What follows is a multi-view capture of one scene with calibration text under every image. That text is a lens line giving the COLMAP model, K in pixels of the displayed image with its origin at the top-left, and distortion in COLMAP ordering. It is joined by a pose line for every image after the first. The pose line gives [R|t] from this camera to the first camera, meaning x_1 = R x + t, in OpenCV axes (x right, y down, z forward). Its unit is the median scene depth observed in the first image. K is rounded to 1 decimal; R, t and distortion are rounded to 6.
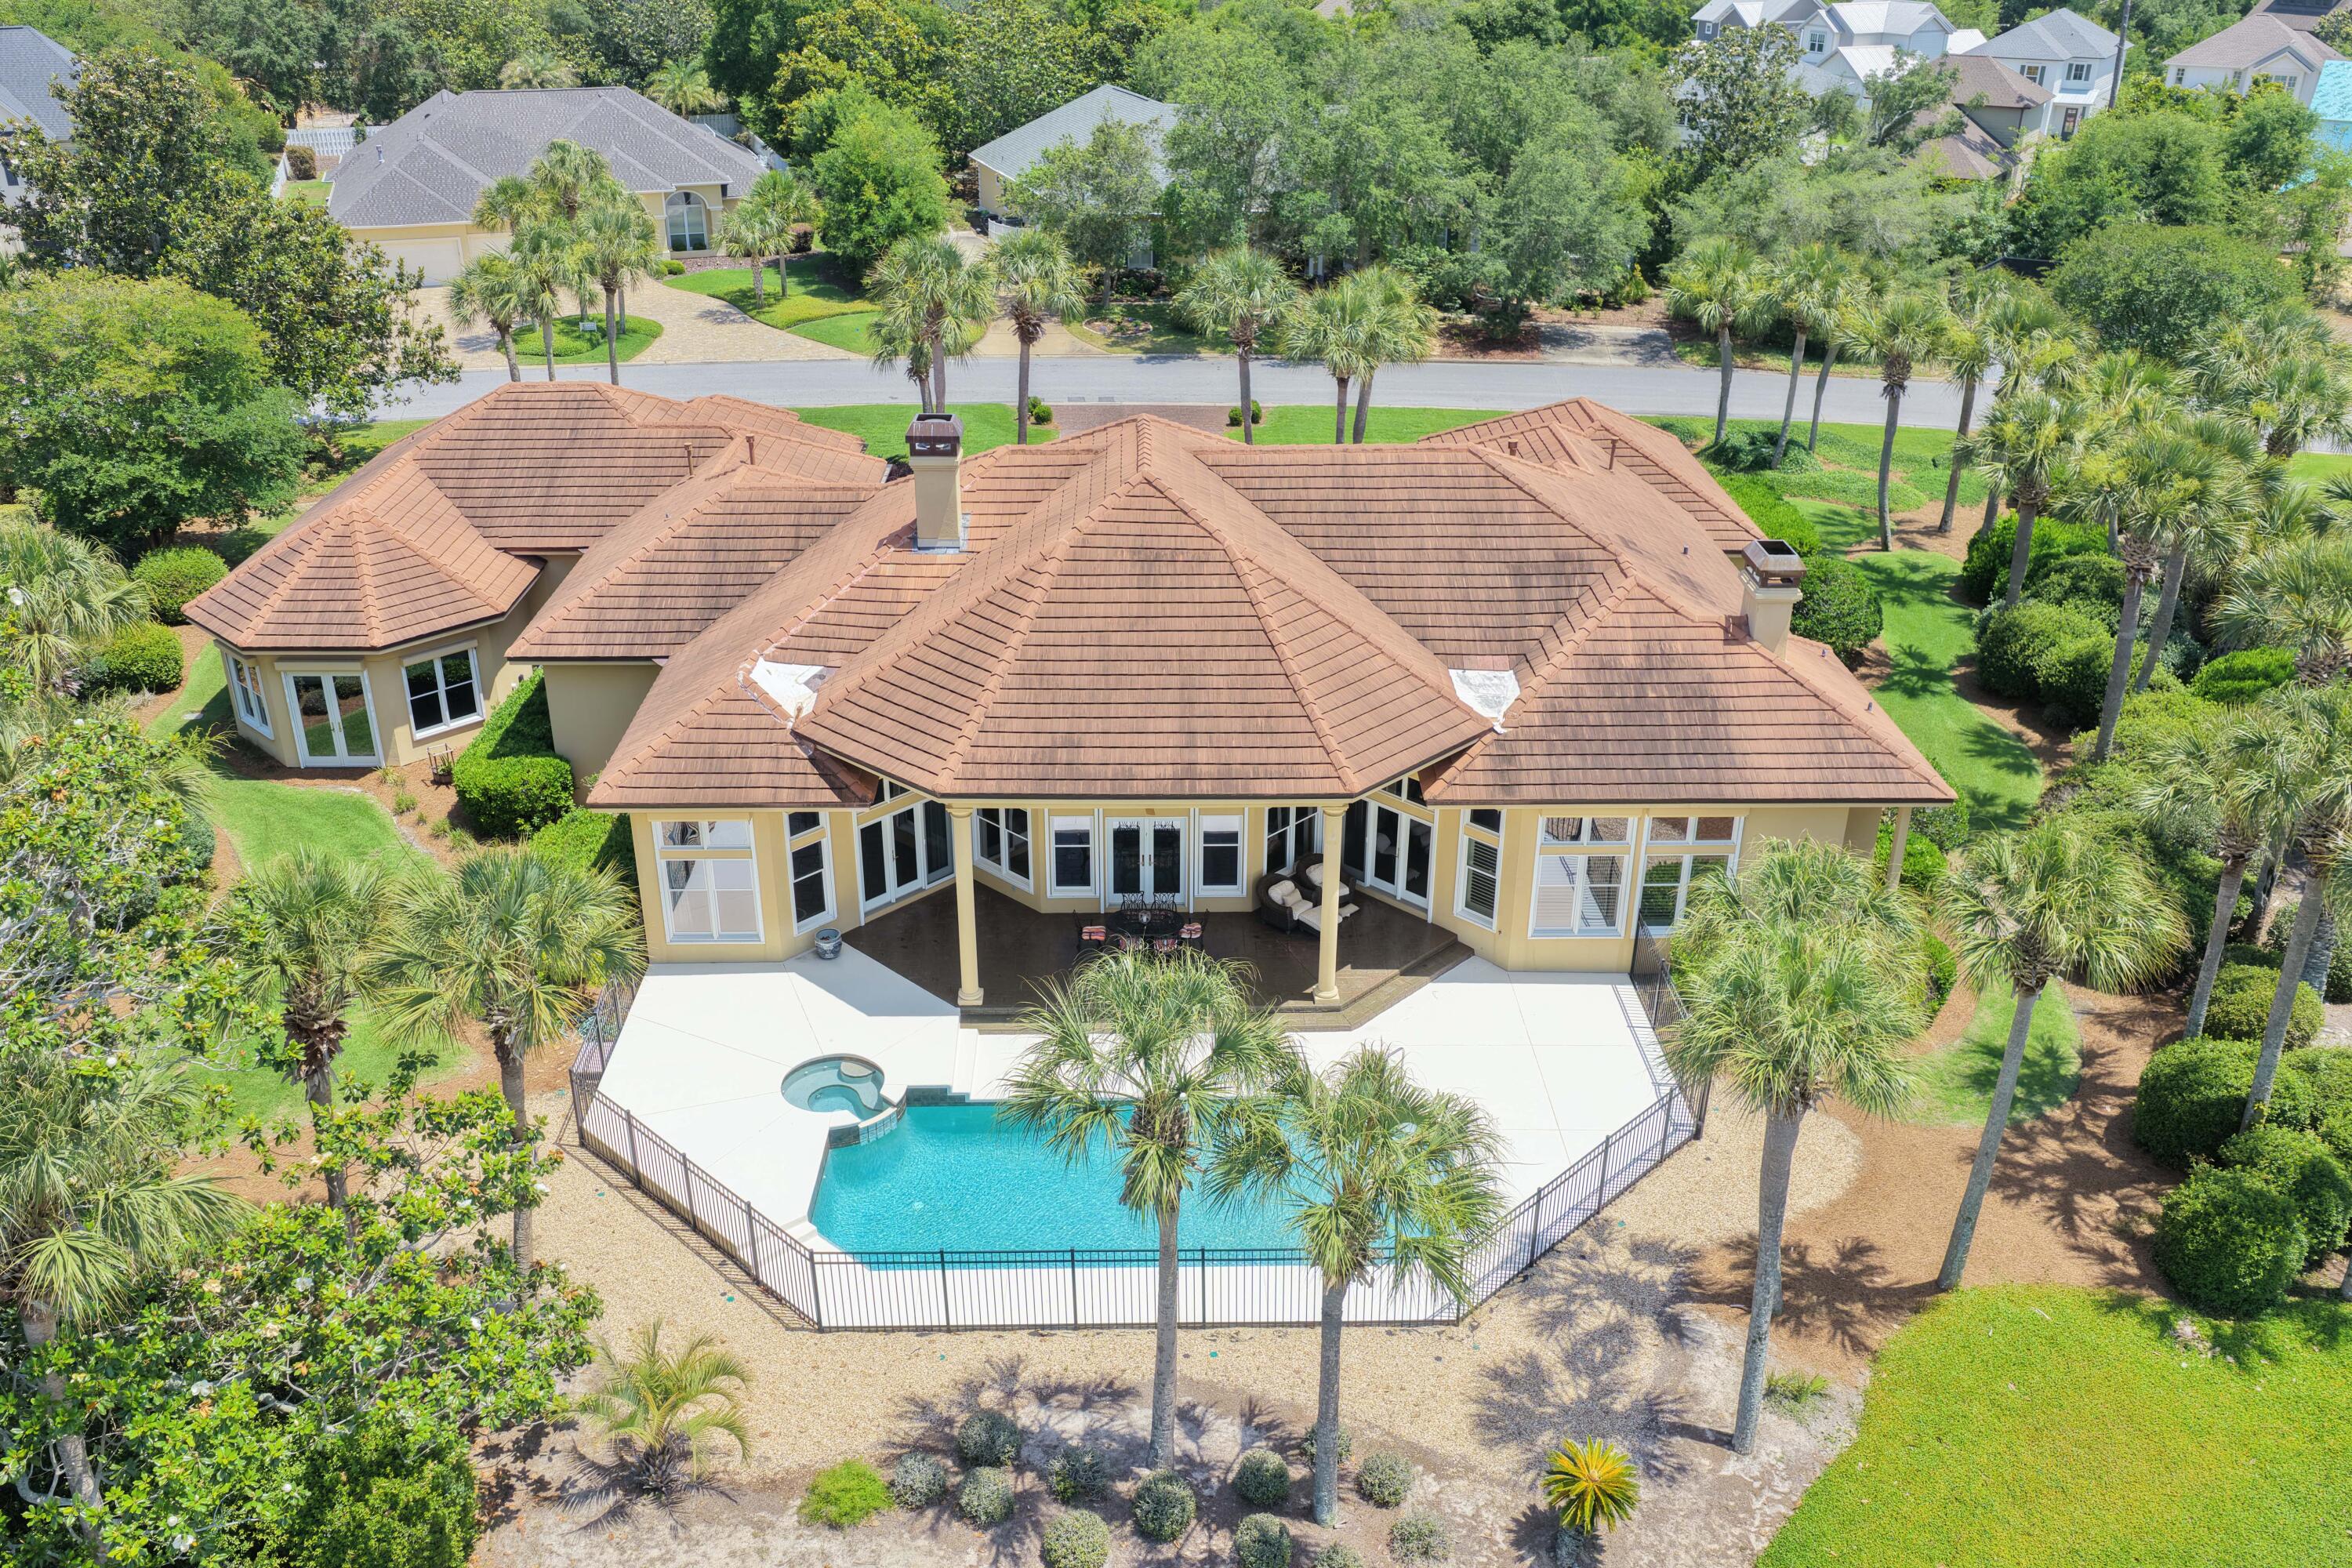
lens RADIAL K [[1966.3, 0, 1175.2], [0, 1966.3, 804.3], [0, 0, 1]] dist [-0.010987, 0.040176]
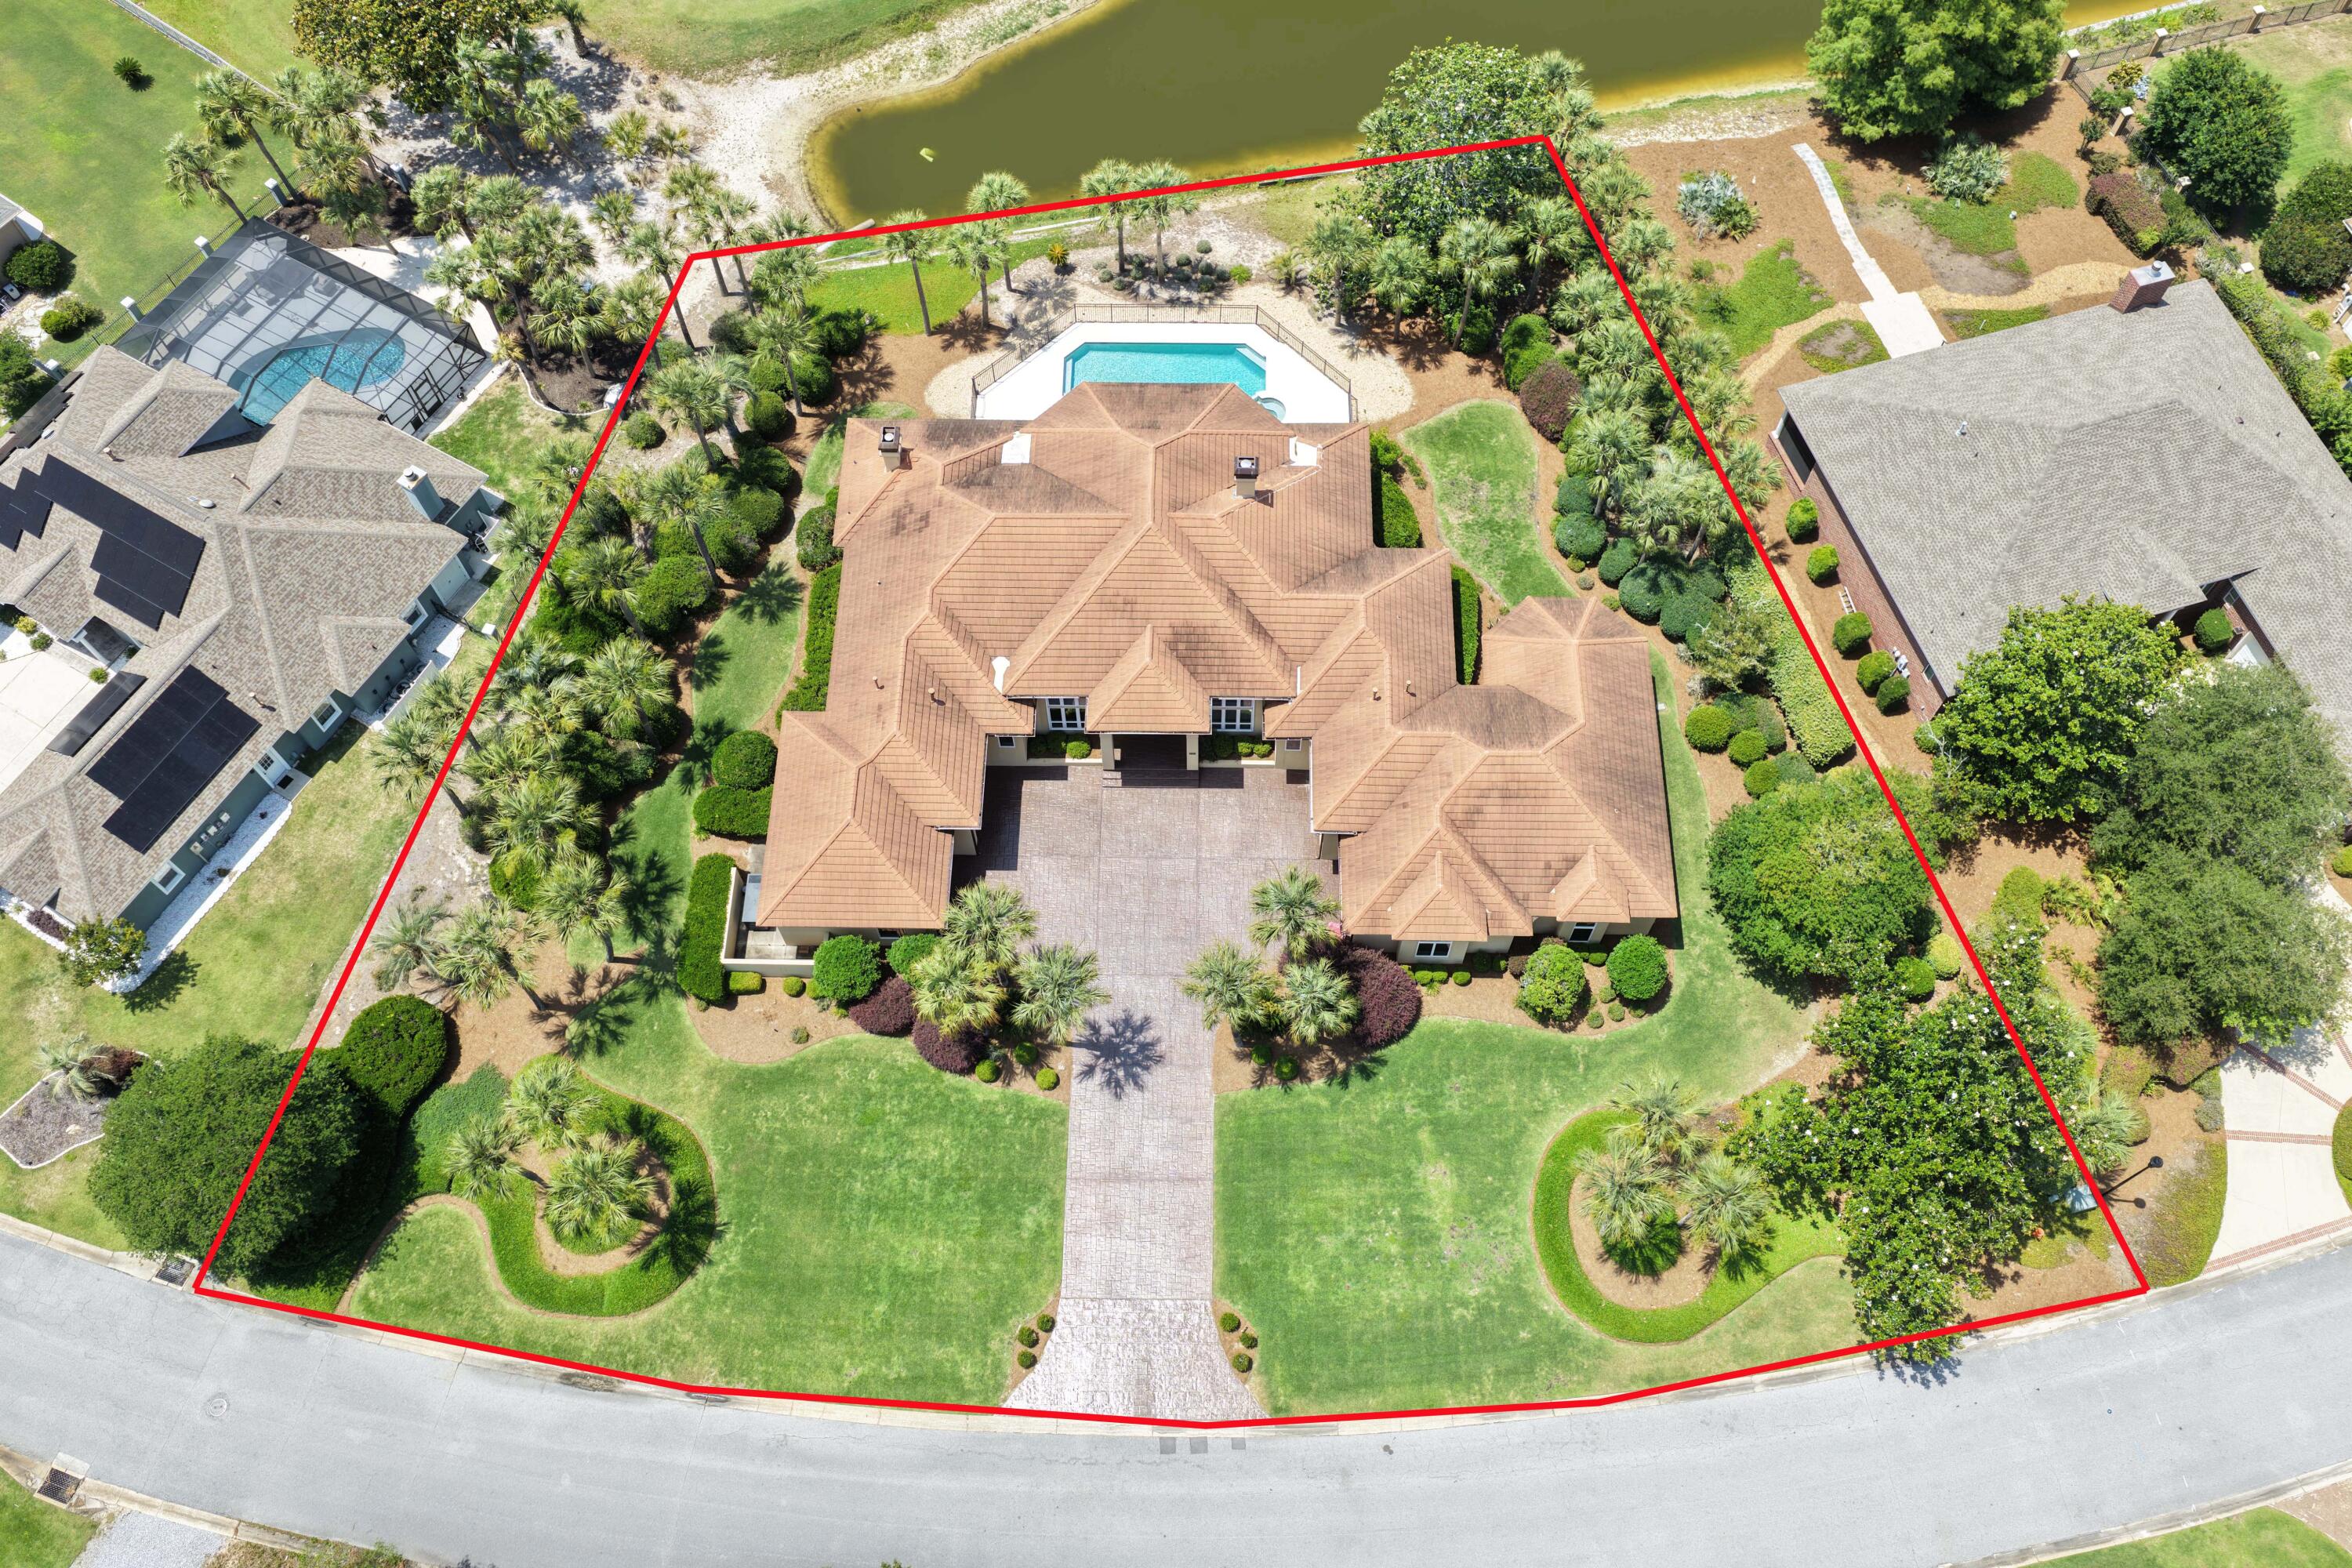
lens RADIAL K [[1966.3, 0, 1179.0], [0, 1966.3, 795.3], [0, 0, 1]] dist [-0.010987, 0.040176]
pose [[-0.999230, -0.033751, 0.019990, -0.106010], [0.019180, 0.024134, 0.999525, -2.428652], [-0.034217, 0.999139, -0.023468, 1.446205]]
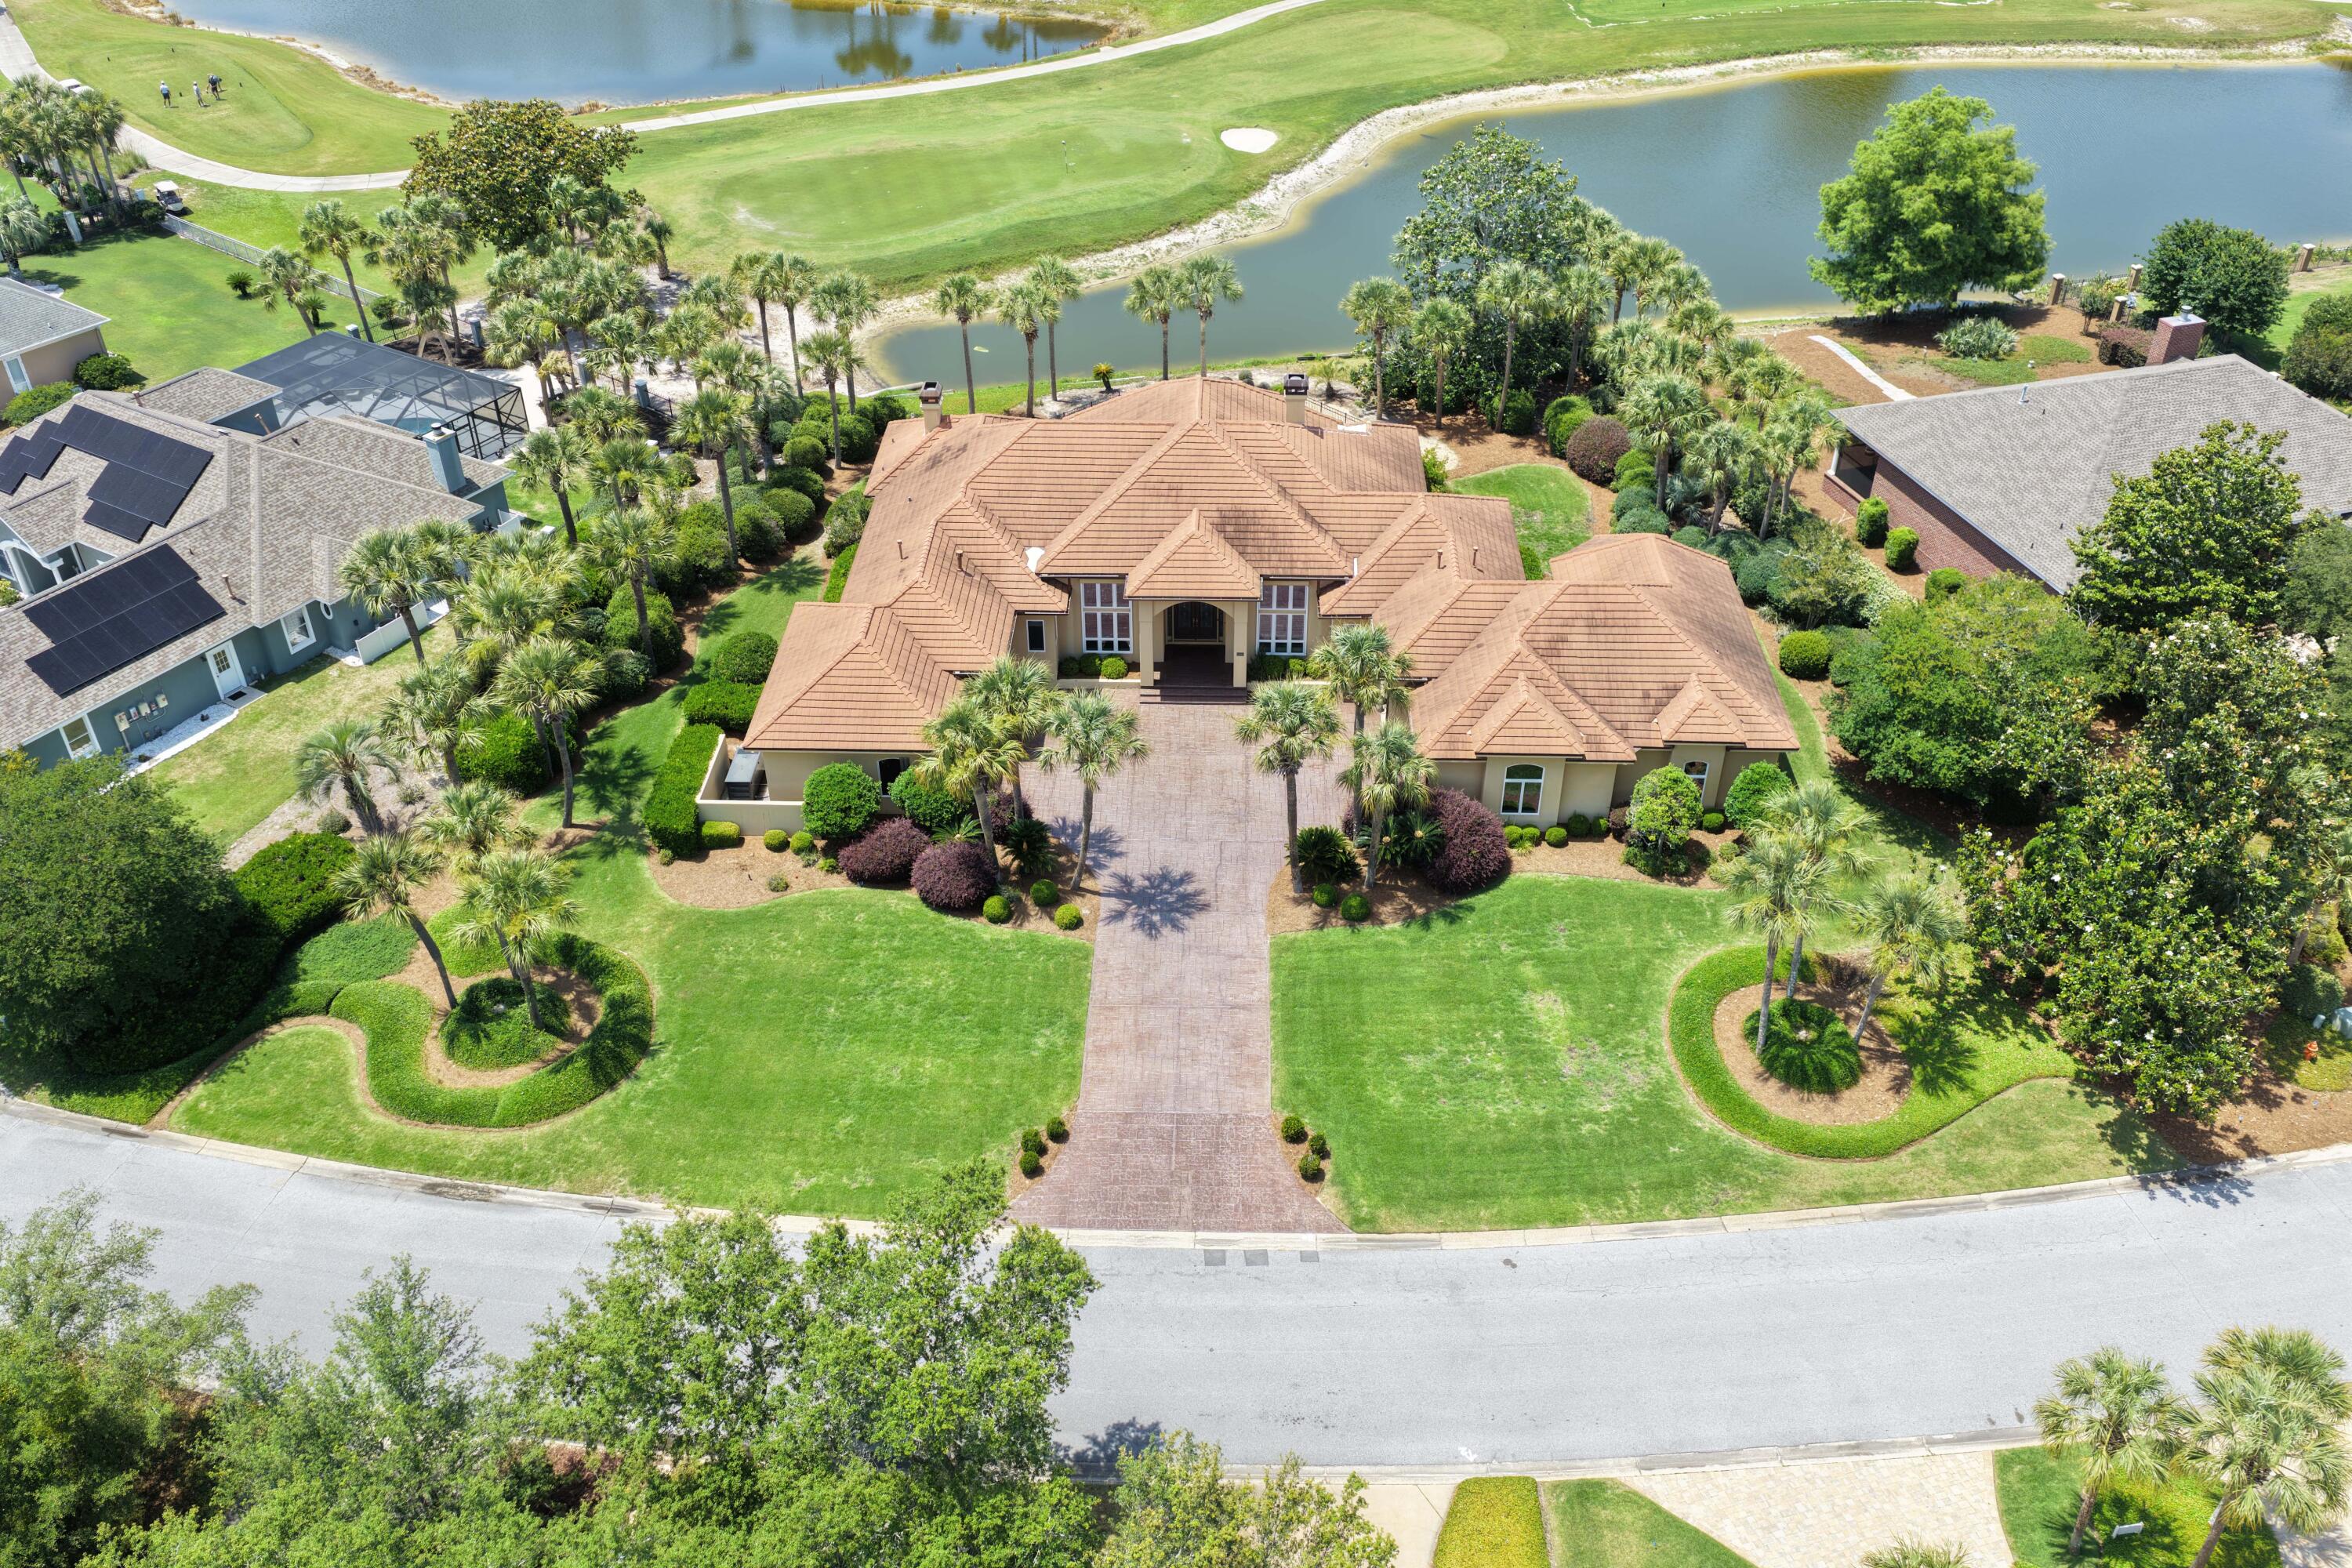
lens RADIAL K [[1966.3, 0, 1177.2], [0, 1966.3, 777.6], [0, 0, 1]] dist [-0.010987, 0.040176]
pose [[-0.998588, -0.033820, 0.040972, -0.097650], [0.019833, 0.478134, 0.878063, -1.906997], [-0.049286, 0.877636, -0.476788, 2.452908]]
